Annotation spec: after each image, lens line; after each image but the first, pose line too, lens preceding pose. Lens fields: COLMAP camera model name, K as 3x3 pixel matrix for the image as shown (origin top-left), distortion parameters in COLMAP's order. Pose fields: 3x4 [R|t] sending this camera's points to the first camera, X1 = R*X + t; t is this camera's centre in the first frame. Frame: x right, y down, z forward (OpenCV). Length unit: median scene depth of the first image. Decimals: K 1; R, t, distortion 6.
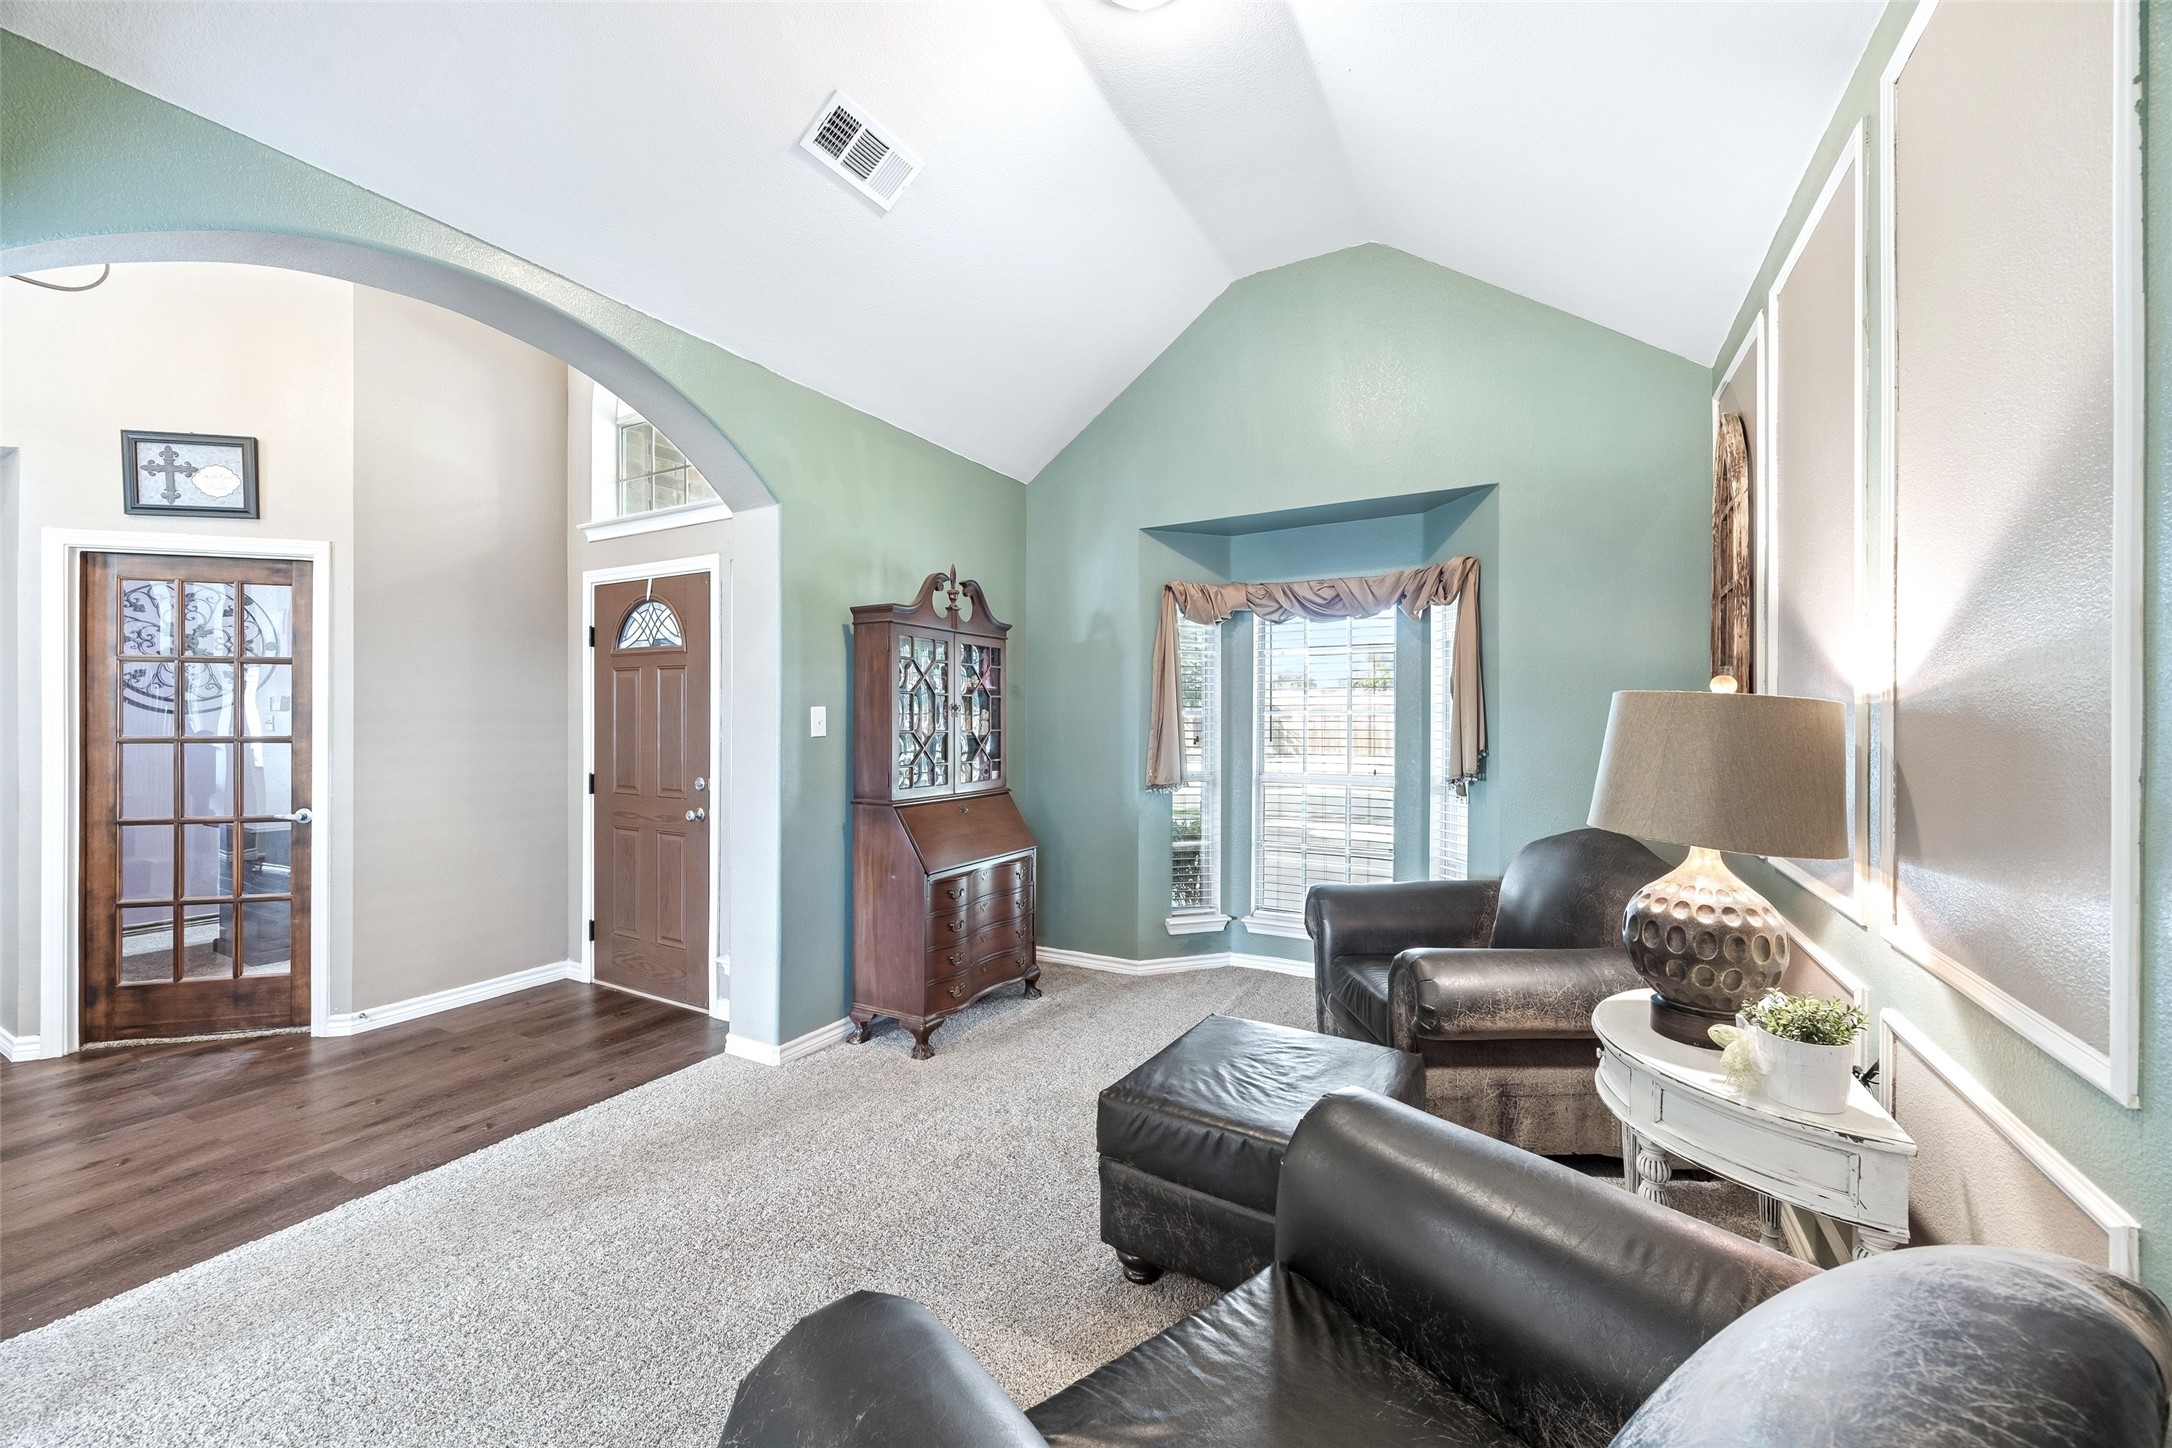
lens RADIAL K [[848.6, 0, 1084.9], [0, 848.6, 718.7], [0, 0, 1]] dist [0.000474, -0.000657]
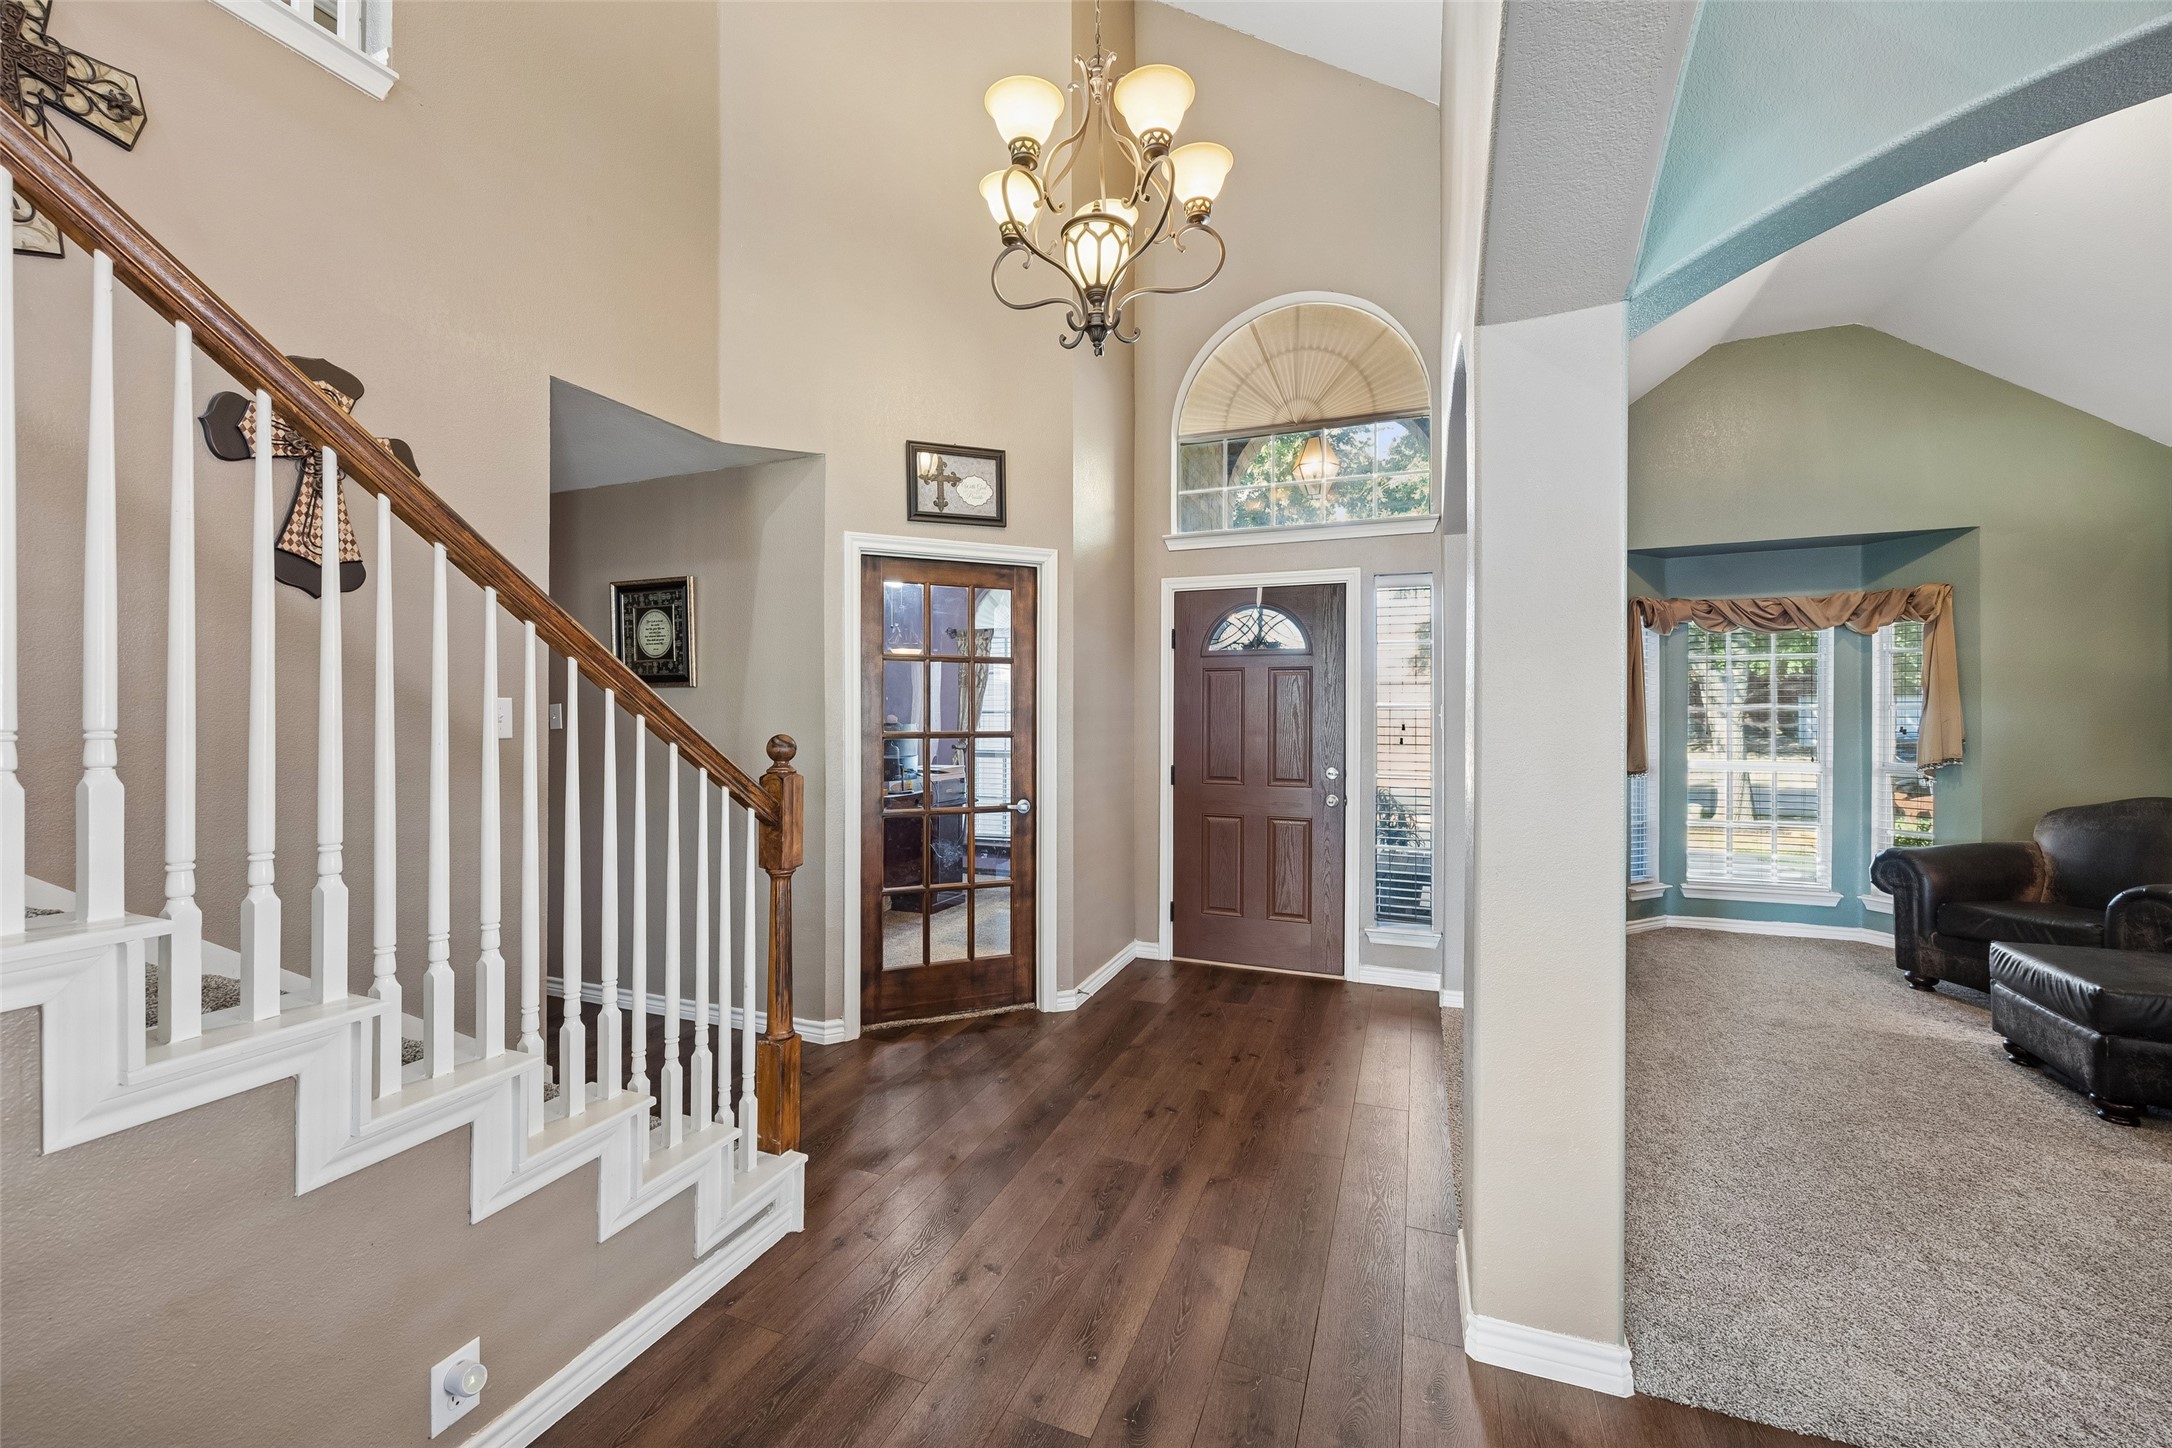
lens RADIAL K [[848.6, 0, 1094.3], [0, 848.6, 717.3], [0, 0, 1]] dist [0.000474, -0.000657]
pose [[0.991128, -0.001289, 0.132904, -1.003160], [0.001659, 0.999995, -0.002669, 0.006388], [-0.132900, 0.002865, 0.991125, -0.070574]]
